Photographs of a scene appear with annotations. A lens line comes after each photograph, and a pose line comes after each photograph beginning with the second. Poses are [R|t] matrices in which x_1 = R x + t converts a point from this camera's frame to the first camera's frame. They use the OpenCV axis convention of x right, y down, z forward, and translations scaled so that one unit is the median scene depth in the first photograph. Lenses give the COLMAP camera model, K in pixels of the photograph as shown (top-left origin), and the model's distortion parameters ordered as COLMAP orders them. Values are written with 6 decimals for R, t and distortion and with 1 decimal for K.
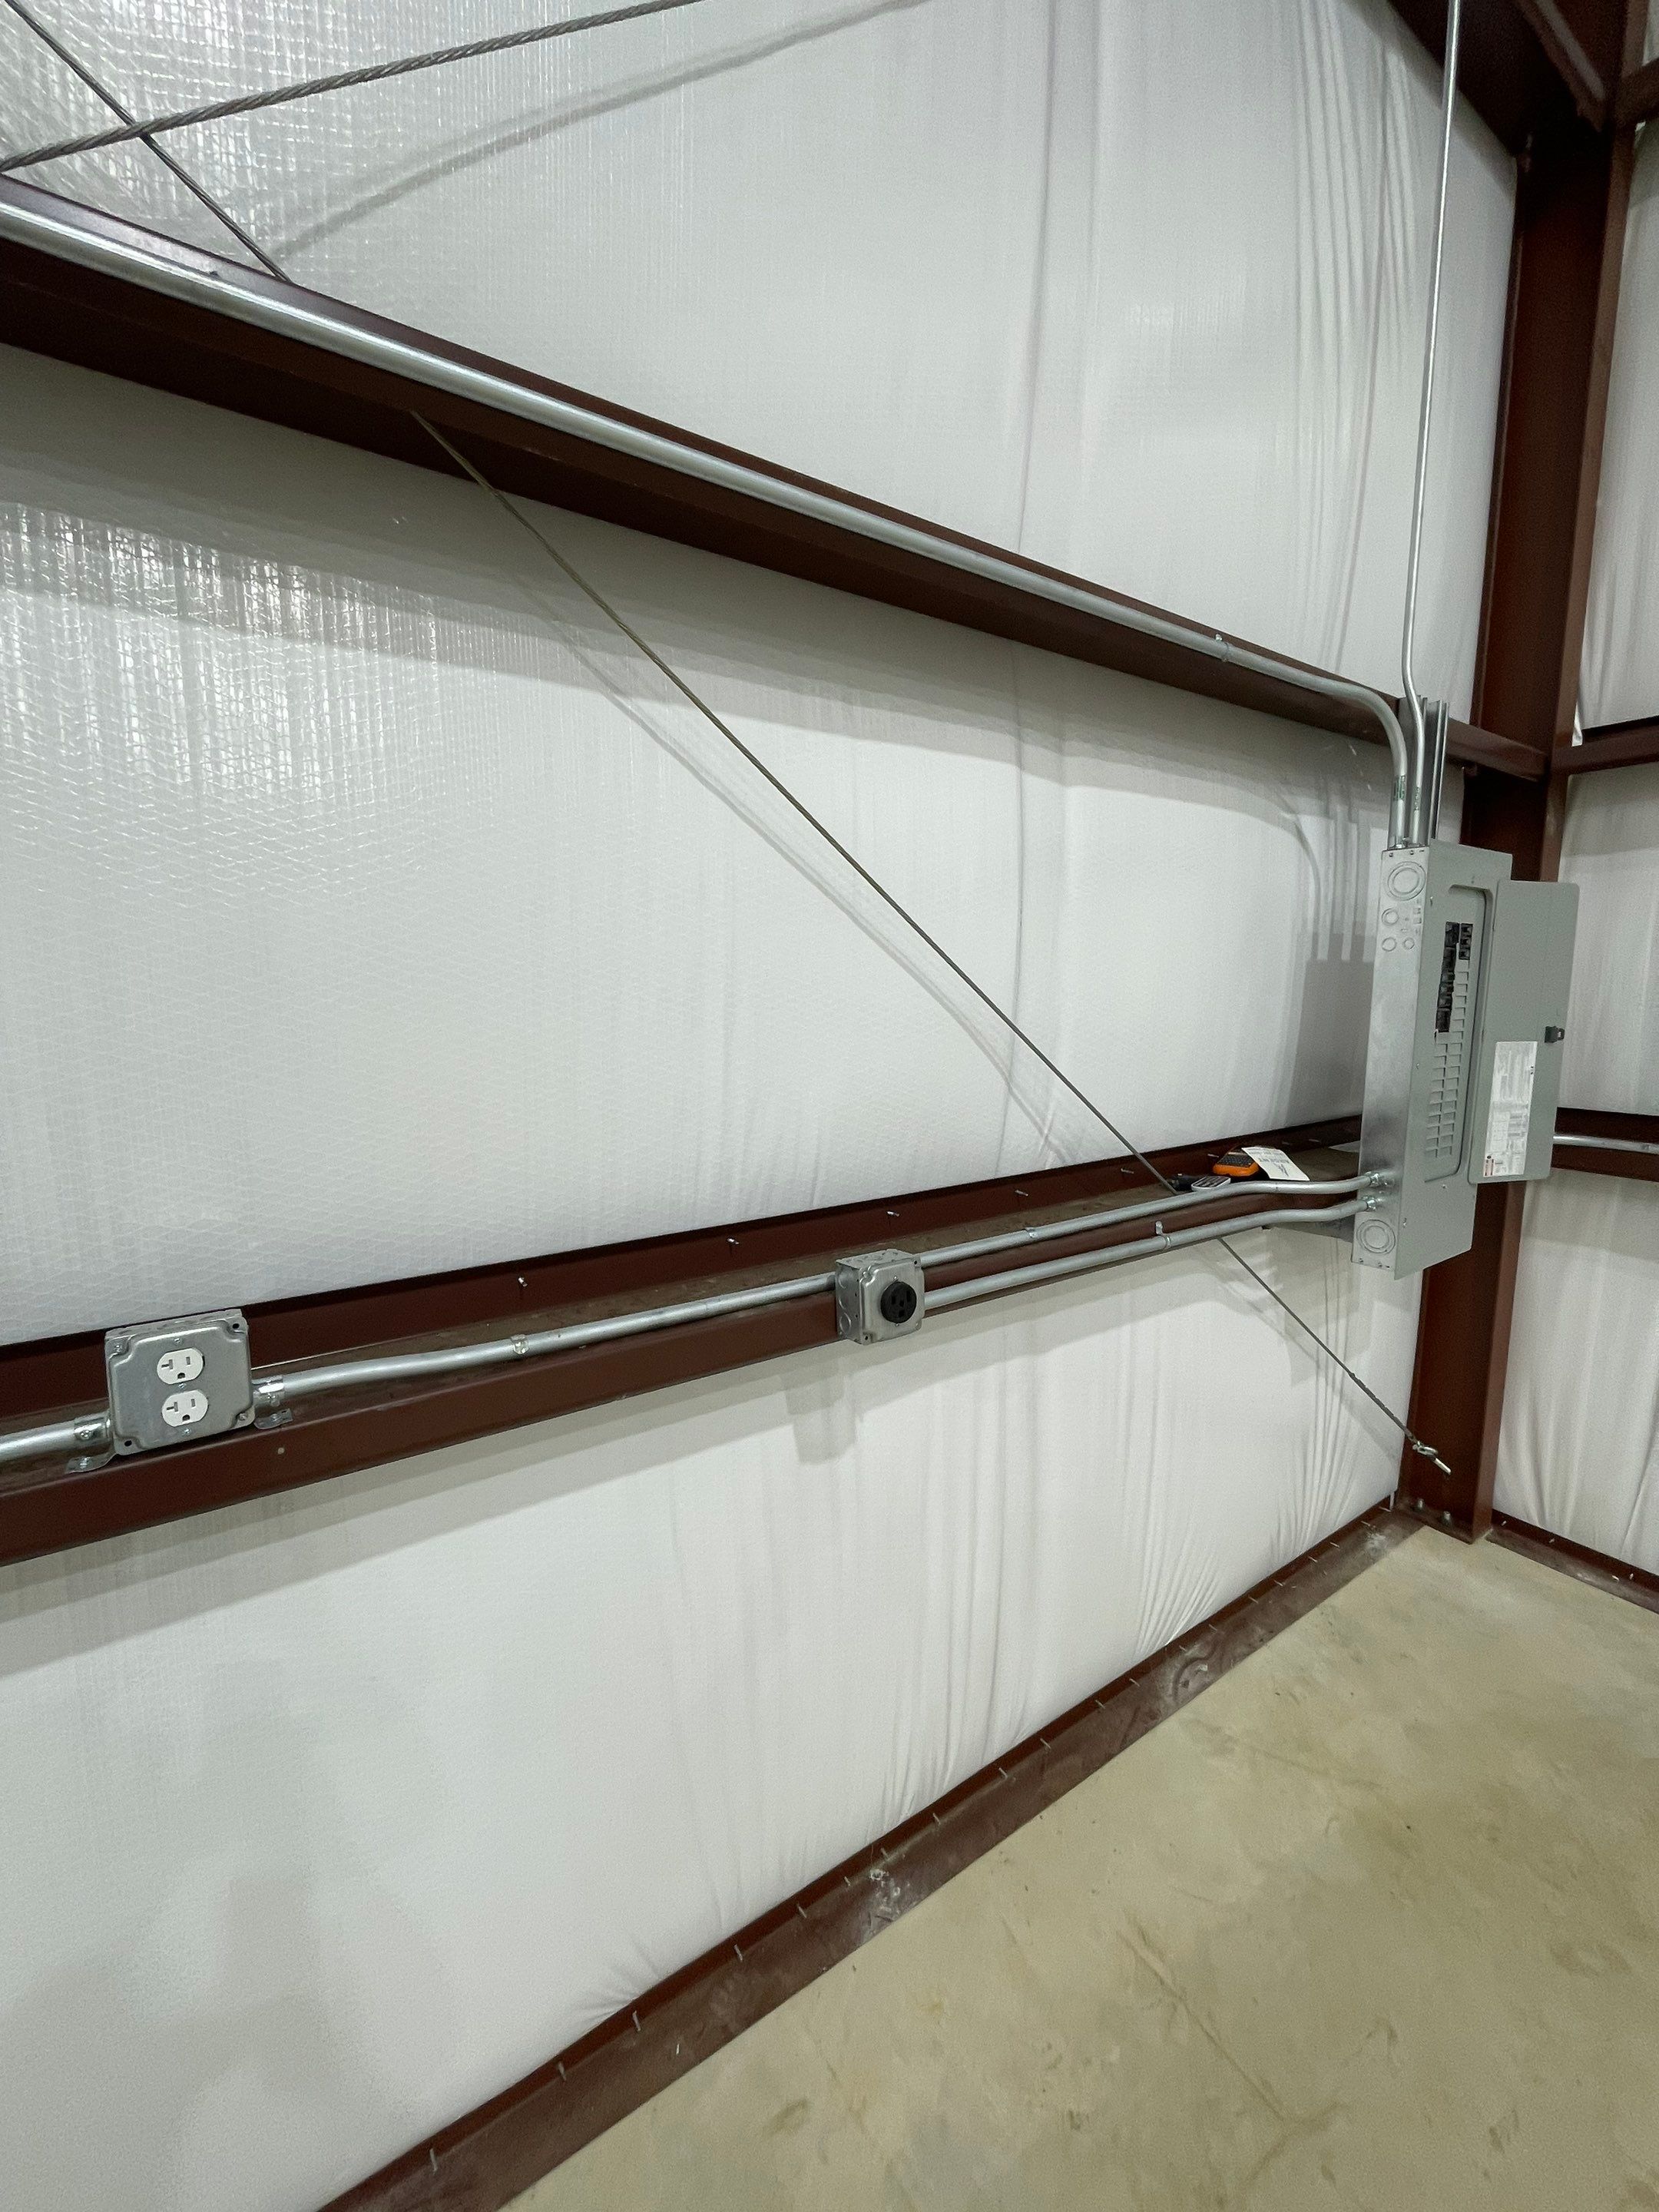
lens RADIAL K [[934.8, 0, 837.6], [0, 934.8, 1097.9], [0, 0, 1]] dist [0.007665, 0.000926]
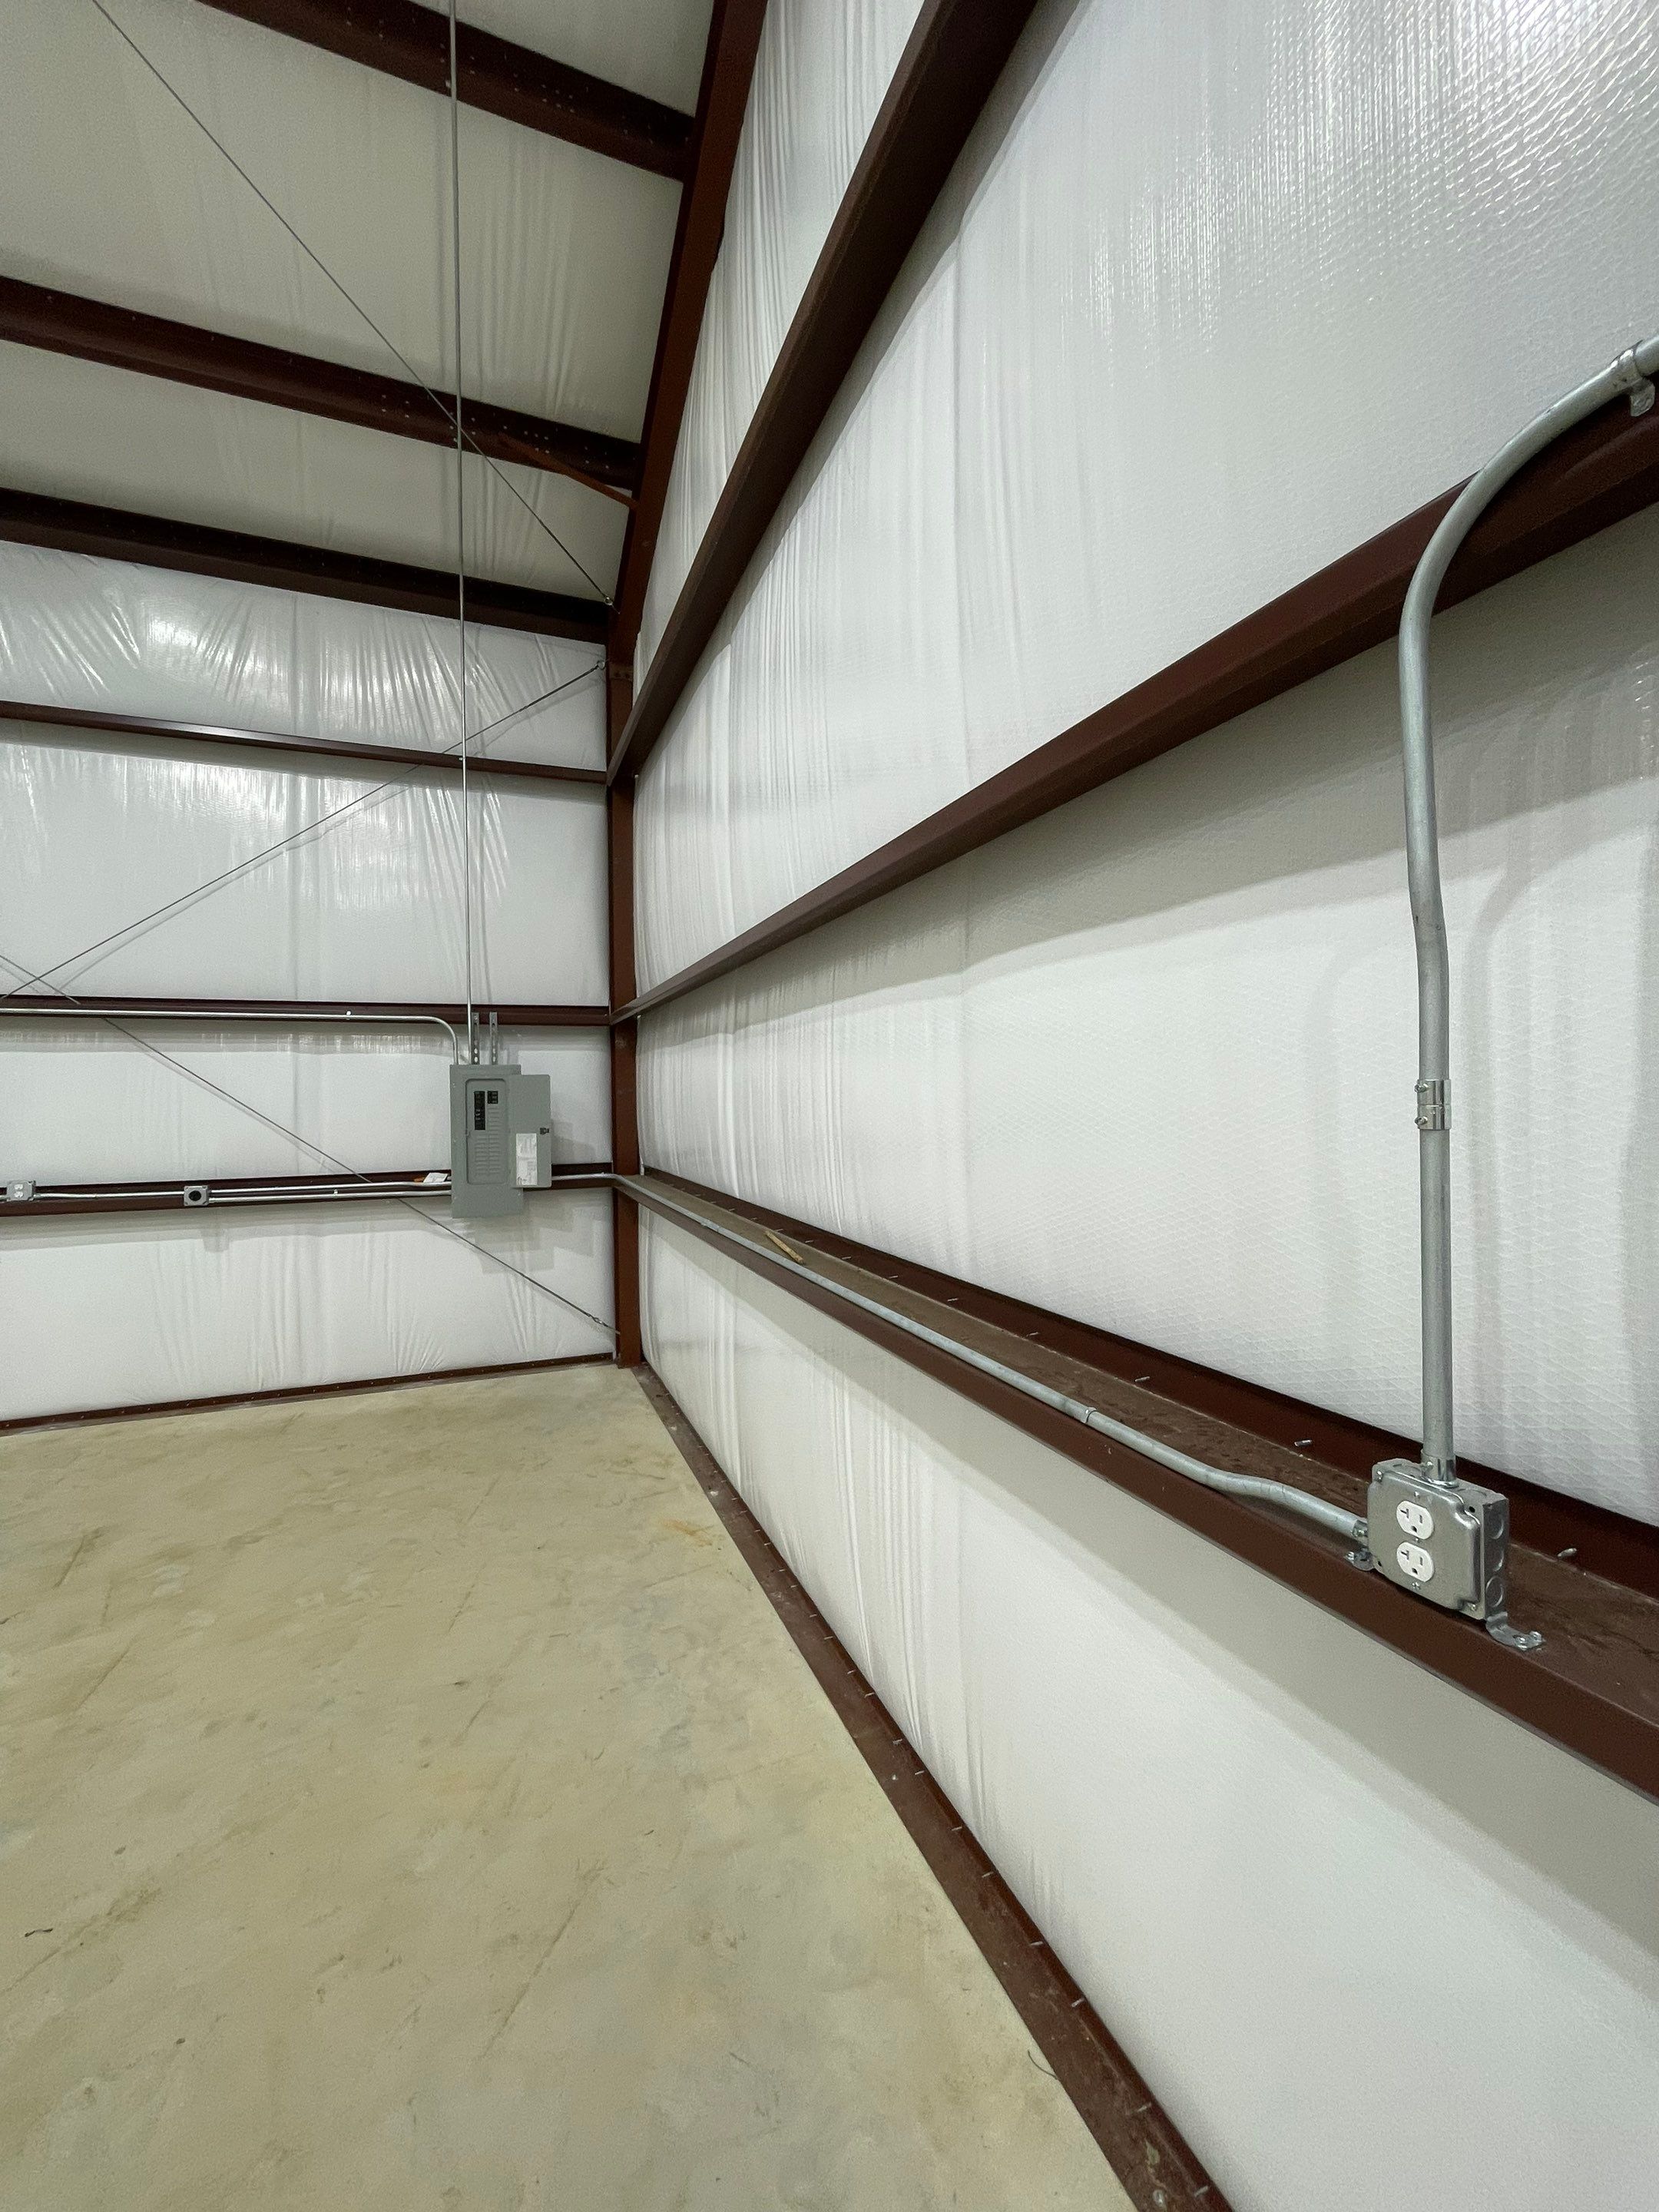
lens RADIAL K [[934.8, 0, 822.2], [0, 934.8, 1095.5], [0, 0, 1]] dist [0.007665, 0.000926]
pose [[0.970746, -0.011206, -0.239847, 2.634217], [-0.019163, 0.992108, -0.123909, 0.175659], [0.239342, 0.124881, 0.962871, -1.643000]]
